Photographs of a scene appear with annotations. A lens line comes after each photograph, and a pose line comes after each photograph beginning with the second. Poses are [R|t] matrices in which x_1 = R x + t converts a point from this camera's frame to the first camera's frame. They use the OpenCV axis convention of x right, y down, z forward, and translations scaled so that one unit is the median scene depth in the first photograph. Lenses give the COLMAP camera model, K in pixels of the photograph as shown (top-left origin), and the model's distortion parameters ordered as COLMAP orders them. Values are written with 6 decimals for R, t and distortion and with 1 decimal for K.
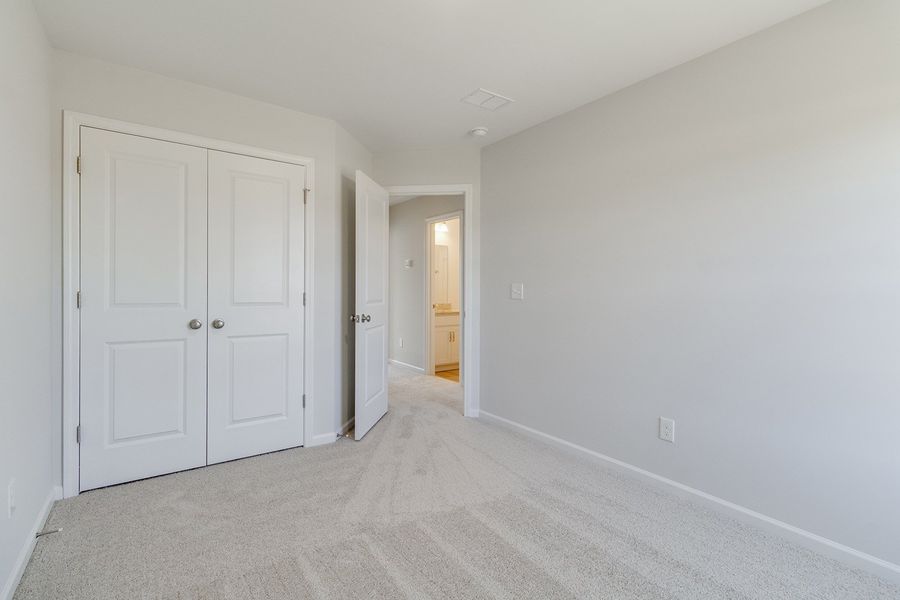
lens RADIAL K [[394.3, 0, 453.1], [0, 394.3, 289.7], [0, 0, 1]] dist [-0.001657, -0.000078]
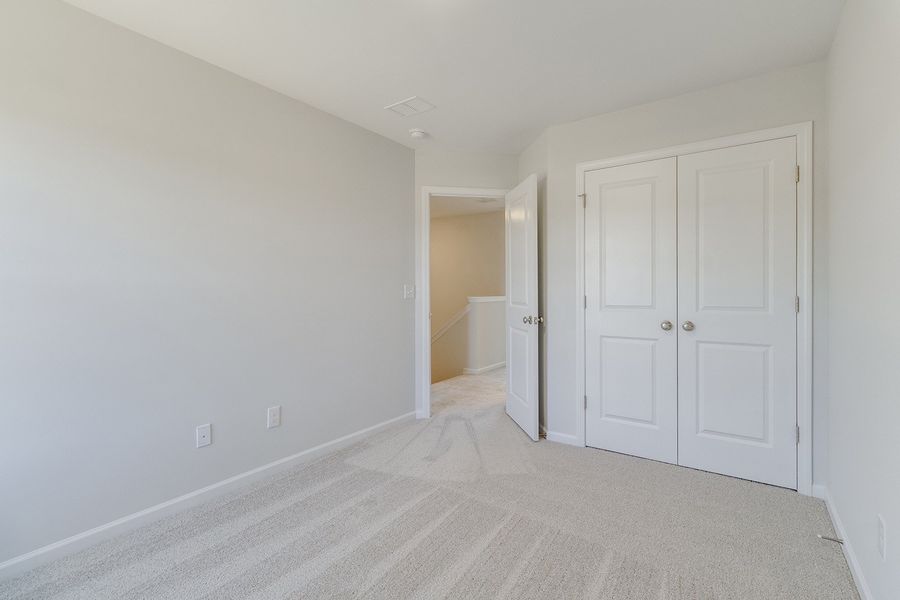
lens RADIAL K [[394.3, 0, 453.1], [0, 394.3, 289.7], [0, 0, 1]] dist [-0.001657, -0.000078]
pose [[0.363731, -0.017168, -0.931346, 0.147437], [0.008211, 0.999850, -0.015224, 0.002023], [0.931468, -0.002110, 0.363818, 0.102693]]
